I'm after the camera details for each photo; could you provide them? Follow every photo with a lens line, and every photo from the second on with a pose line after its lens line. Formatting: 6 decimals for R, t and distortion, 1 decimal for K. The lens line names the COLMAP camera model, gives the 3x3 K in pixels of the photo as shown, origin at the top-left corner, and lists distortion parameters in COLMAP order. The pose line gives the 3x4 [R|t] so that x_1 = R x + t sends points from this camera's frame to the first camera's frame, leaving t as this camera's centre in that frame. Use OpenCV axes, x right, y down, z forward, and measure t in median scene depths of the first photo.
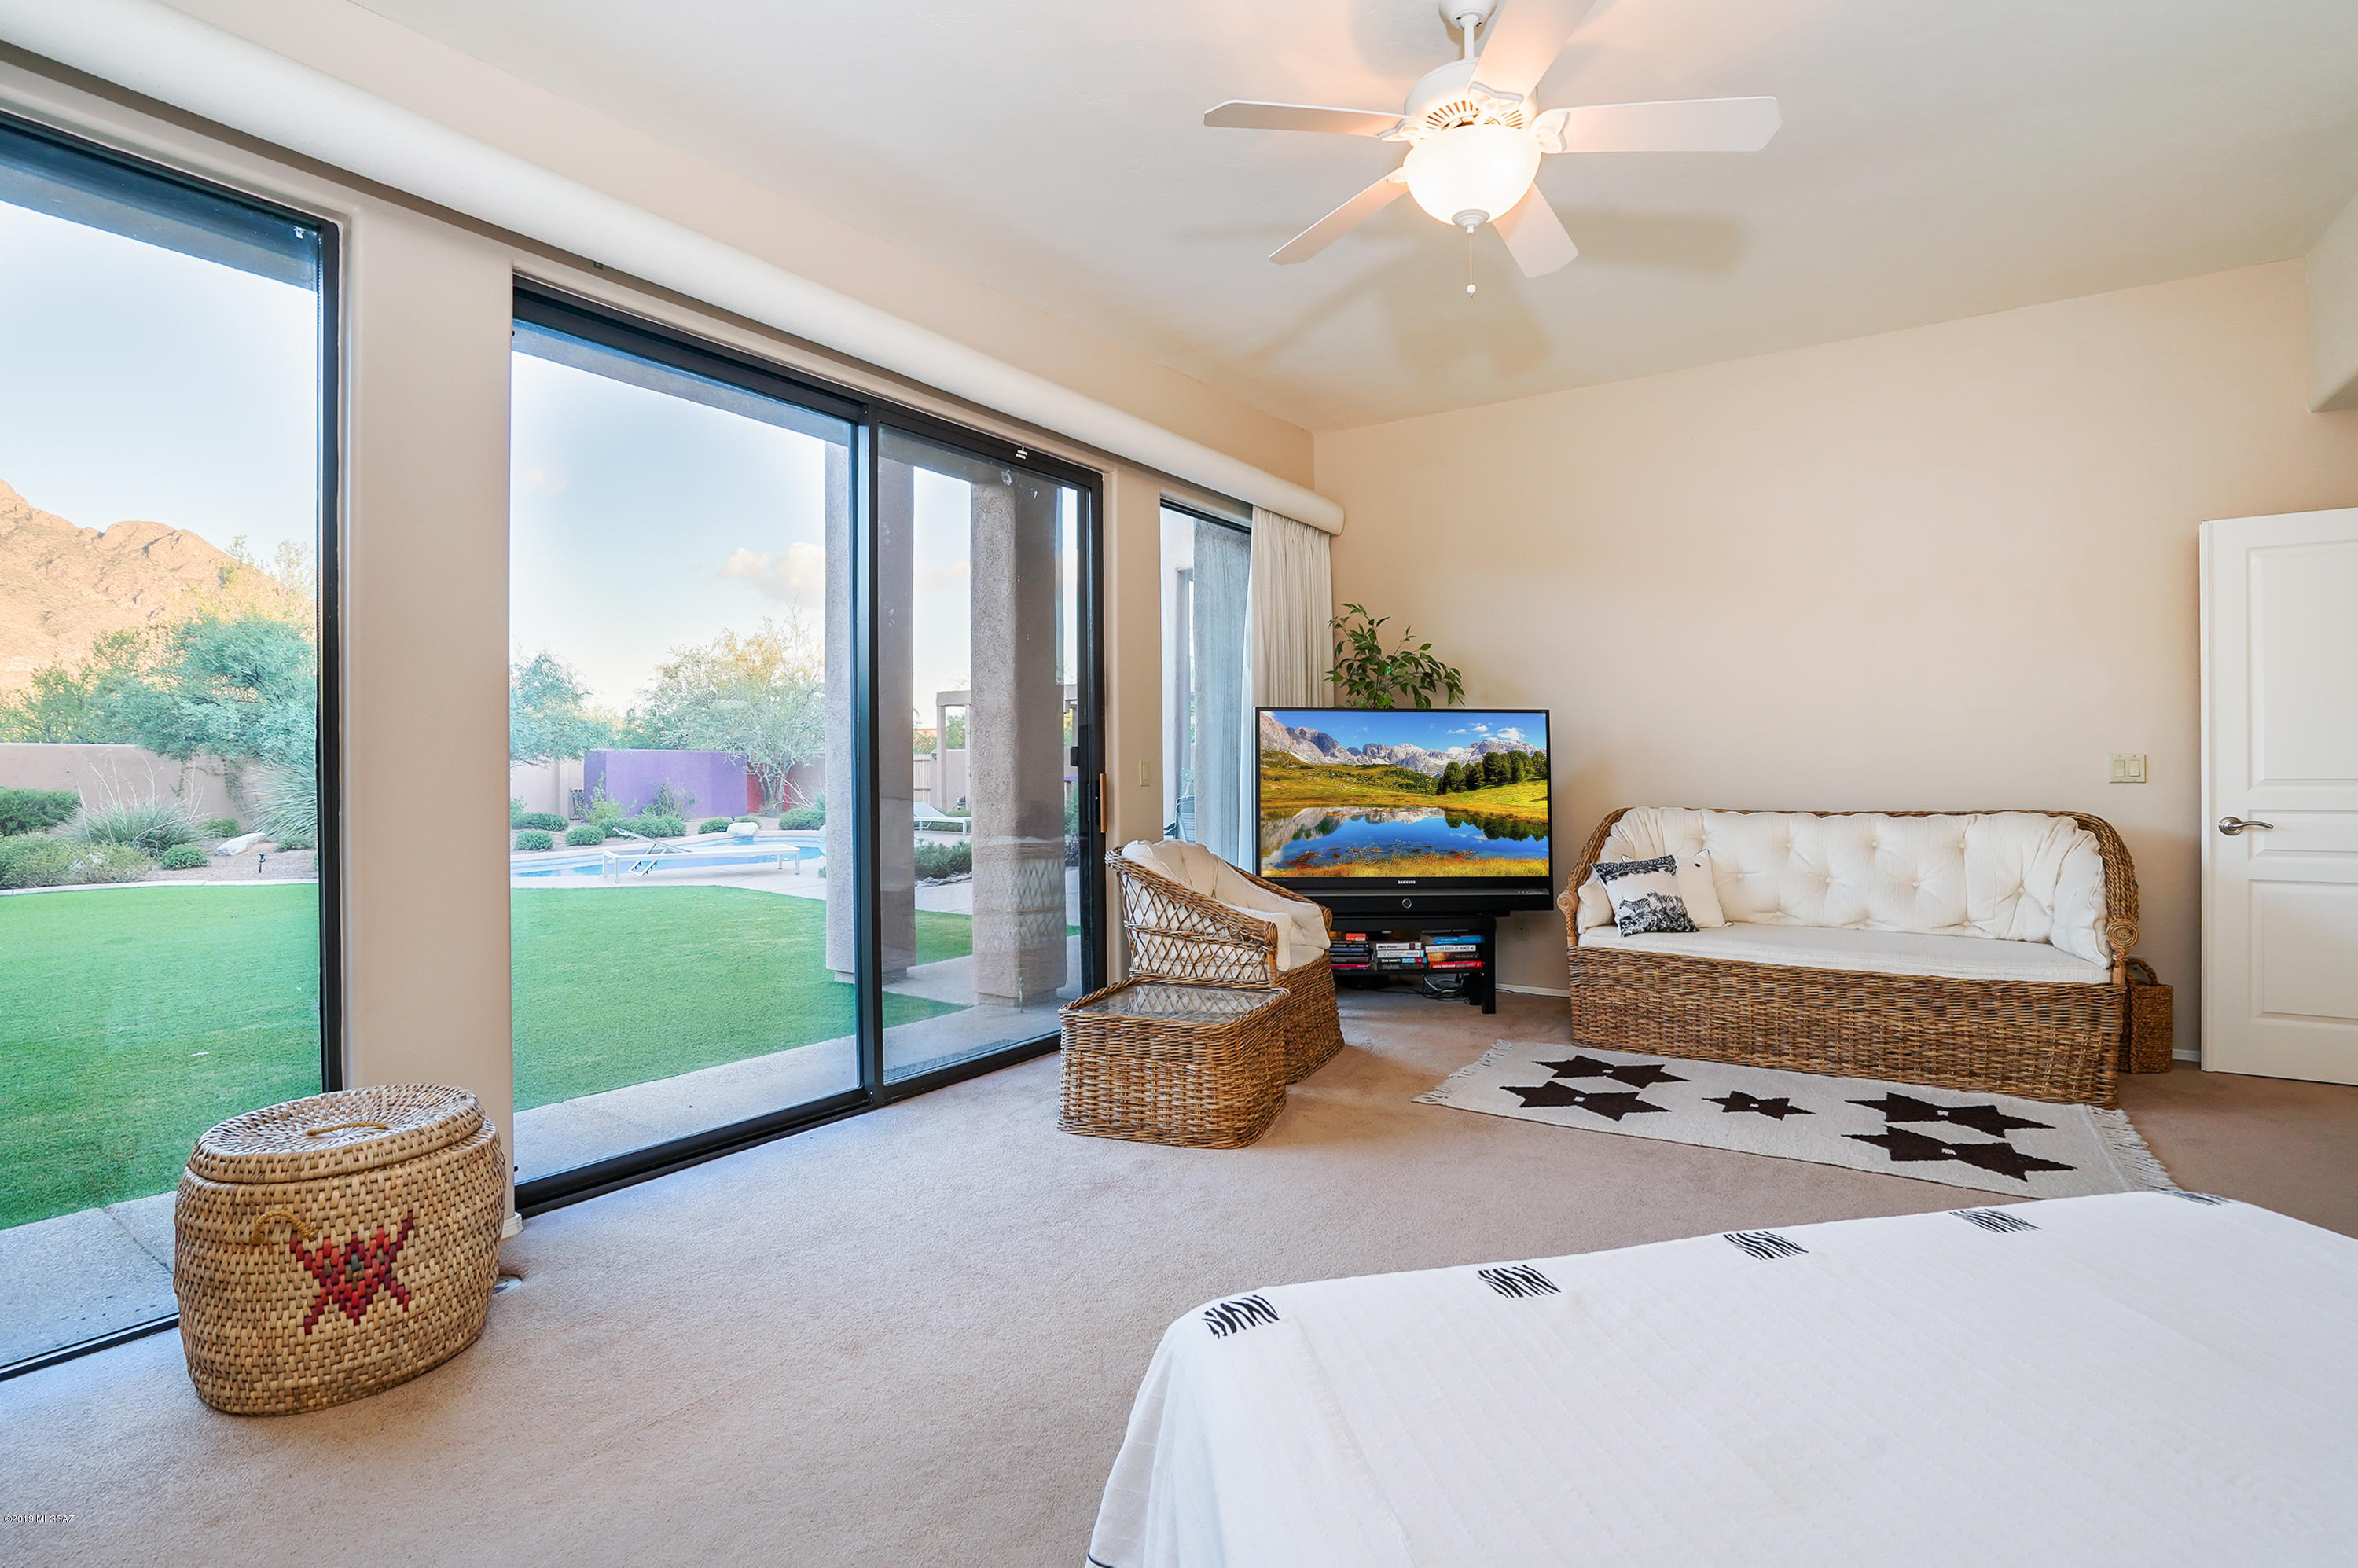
lens RADIAL K [[1097.9, 0, 1234.5], [0, 1097.9, 810.3], [0, 0, 1]] dist [-0.053762, 0.020758]
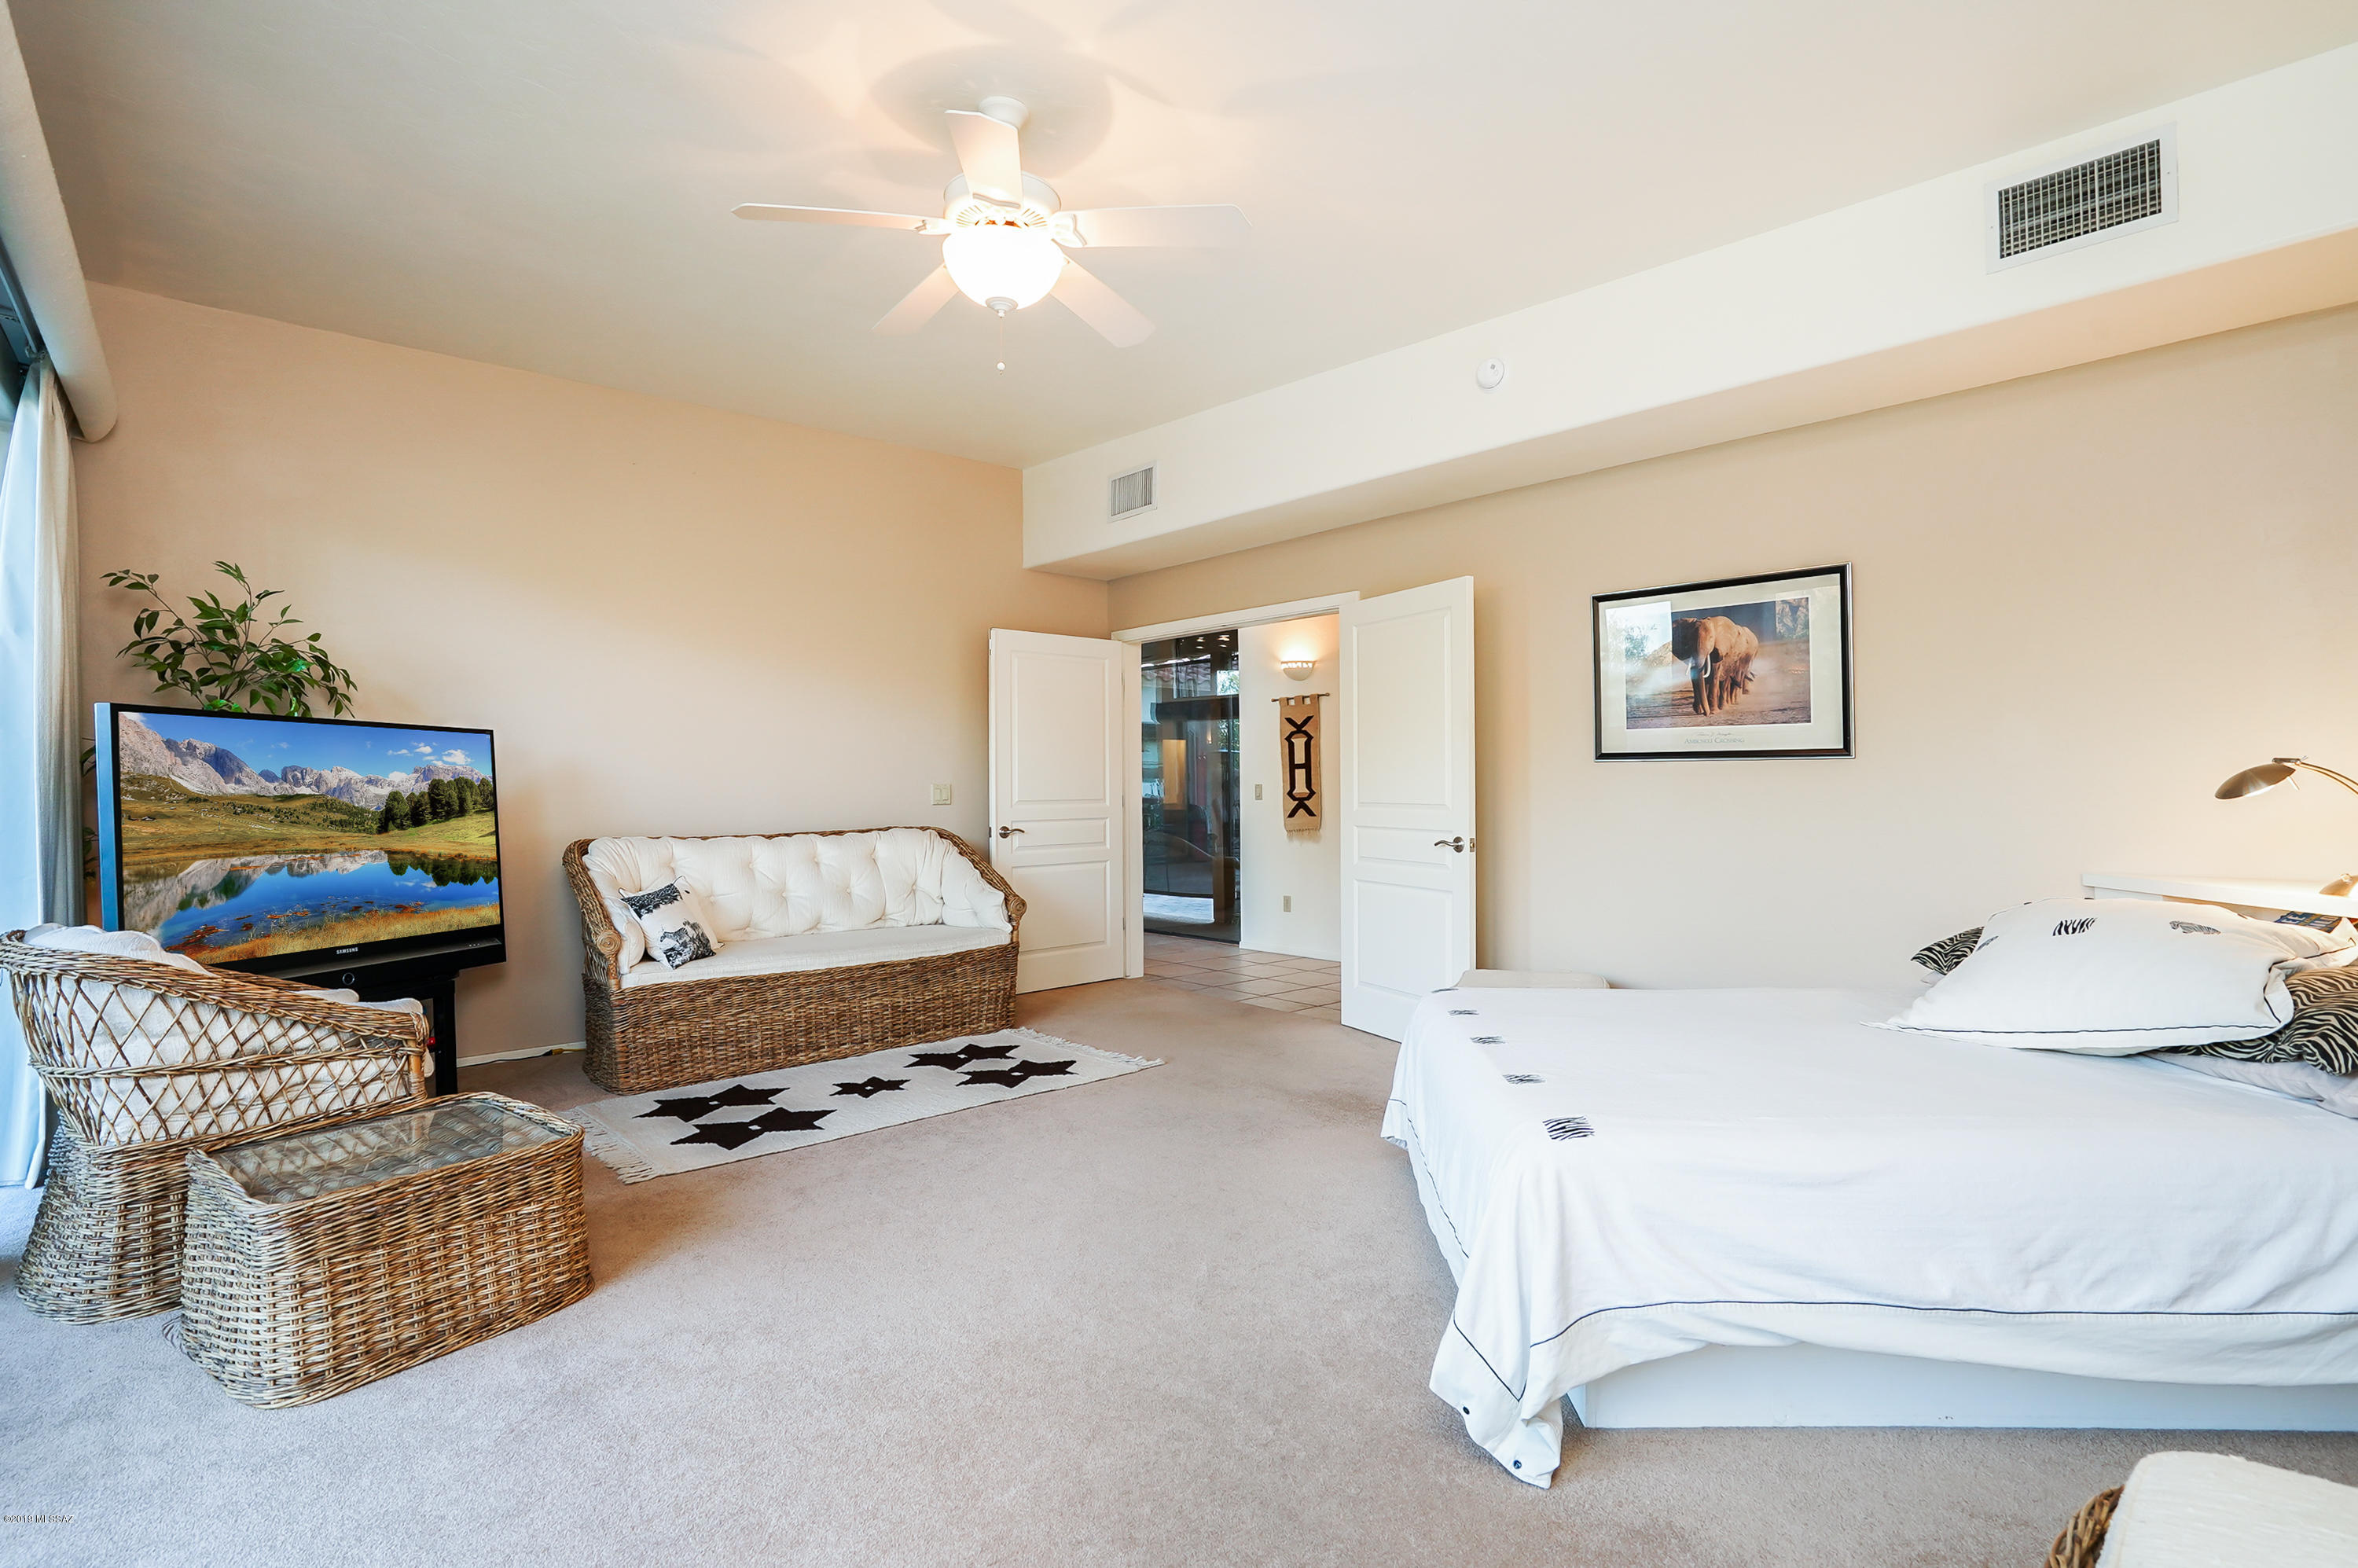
lens RADIAL K [[1097.9, 0, 1185.0], [0, 1097.9, 811.2], [0, 0, 1]] dist [-0.053762, 0.020758]
pose [[0.295877, -0.017422, 0.955067, -0.419778], [0.045521, 0.998955, 0.004120, -0.008117], [-0.954141, 0.042257, 0.296361, 0.262941]]
